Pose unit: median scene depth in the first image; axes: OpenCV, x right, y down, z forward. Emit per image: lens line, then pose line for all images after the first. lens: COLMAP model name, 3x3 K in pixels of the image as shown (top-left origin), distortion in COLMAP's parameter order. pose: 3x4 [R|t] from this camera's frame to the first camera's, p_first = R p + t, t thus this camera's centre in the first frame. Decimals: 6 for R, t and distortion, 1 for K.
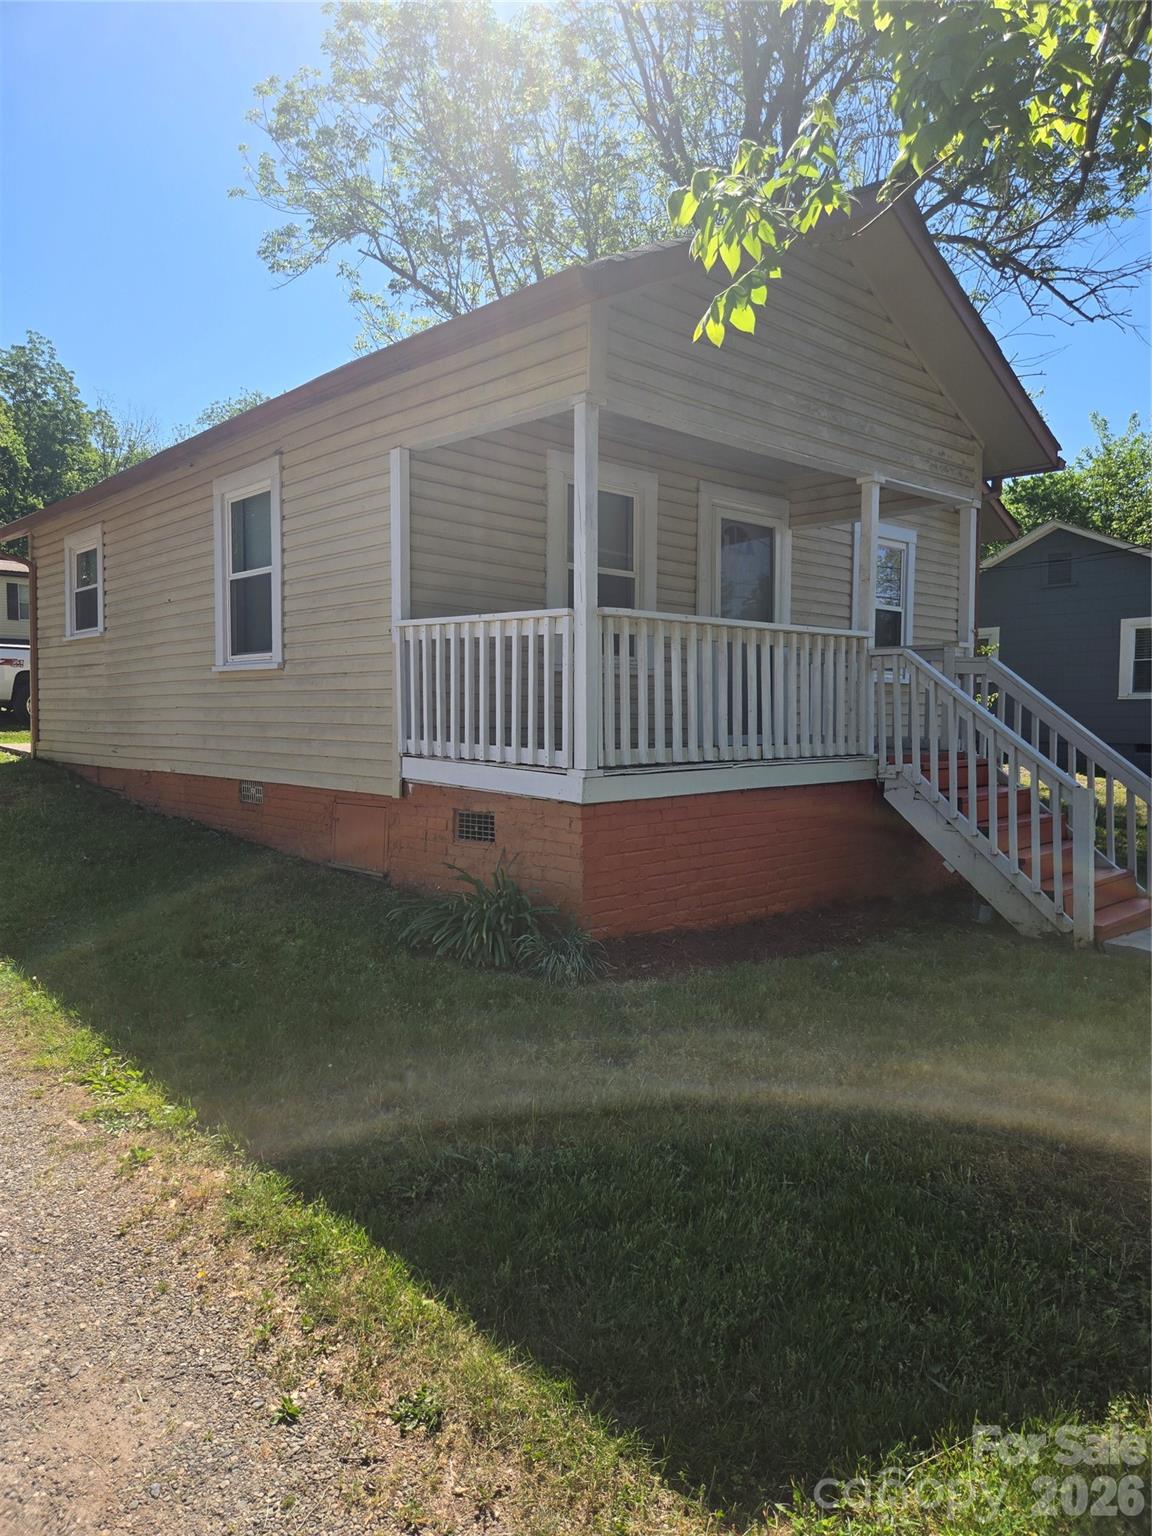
lens RADIAL K [[1016.8, 0, 576.0], [0, 1016.8, 768.0], [0, 0, 1]] dist [0.065444, -0.025581]
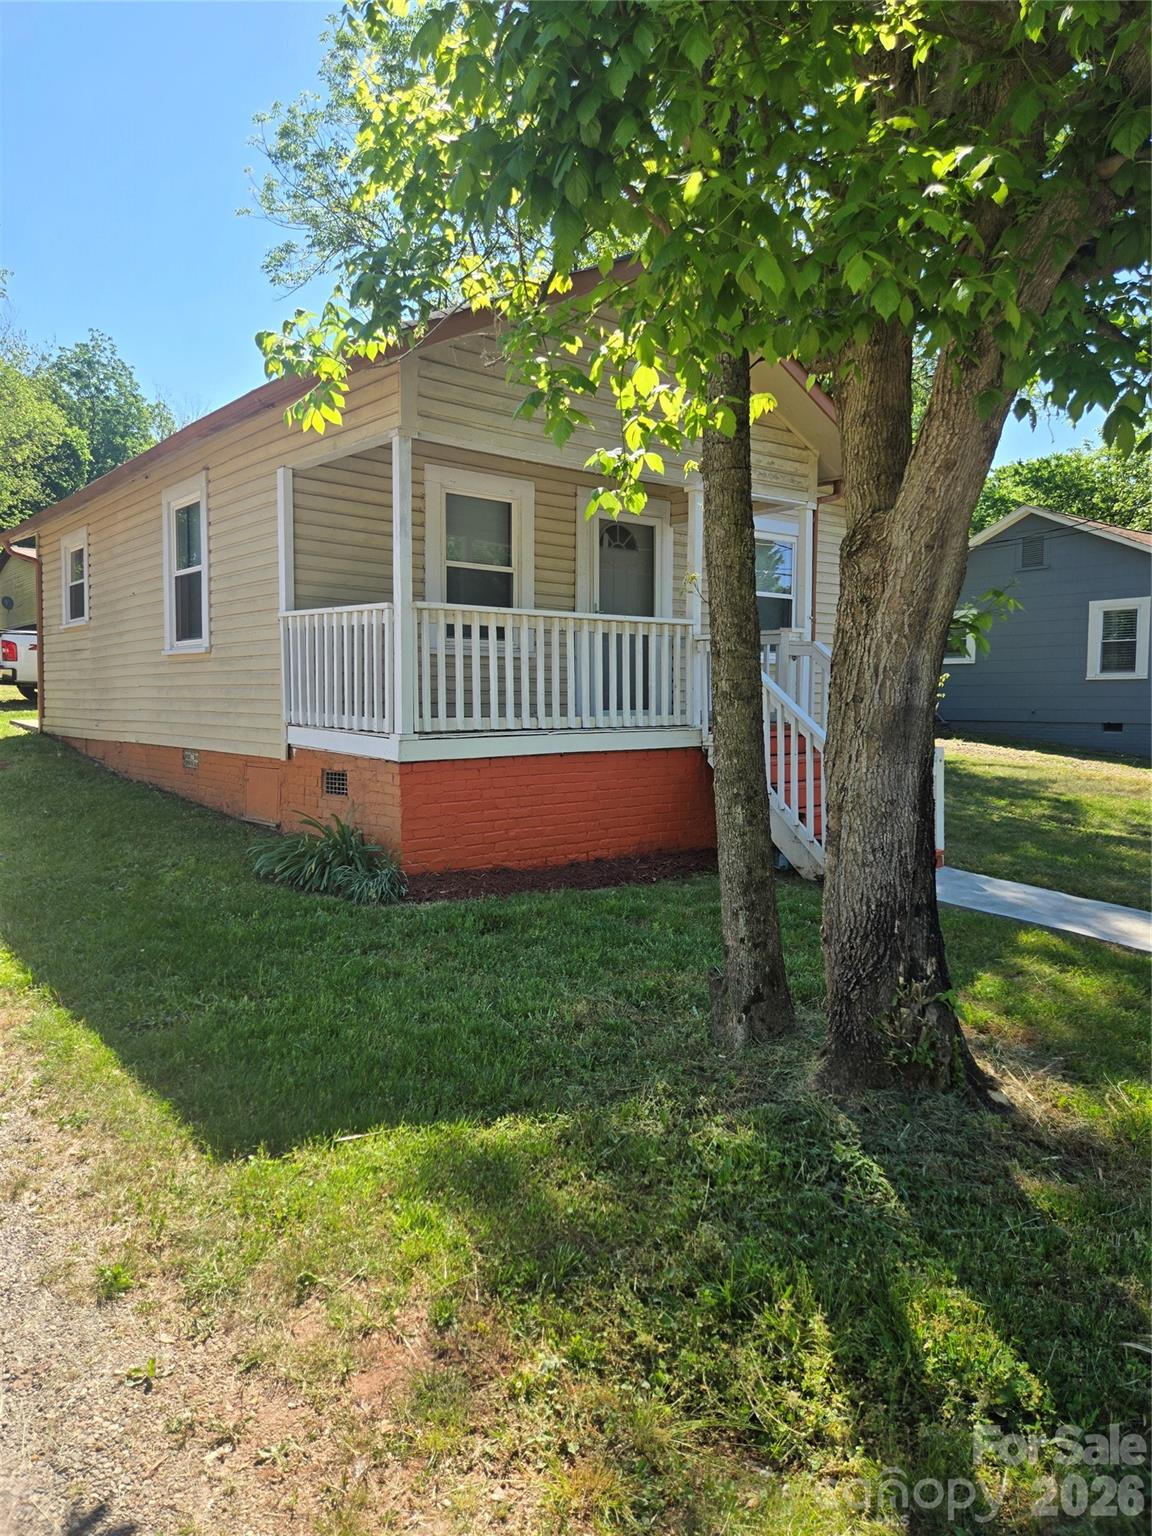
lens RADIAL K [[1020.1, 0, 574.5], [0, 1020.1, 758.2], [0, 0, 1]] dist [0.051552, -0.001295]
pose [[0.998300, 0.002258, -0.058235, 0.197690], [-0.001835, 0.999972, 0.007312, 0.014649], [0.058250, -0.007192, 0.998276, -0.151244]]
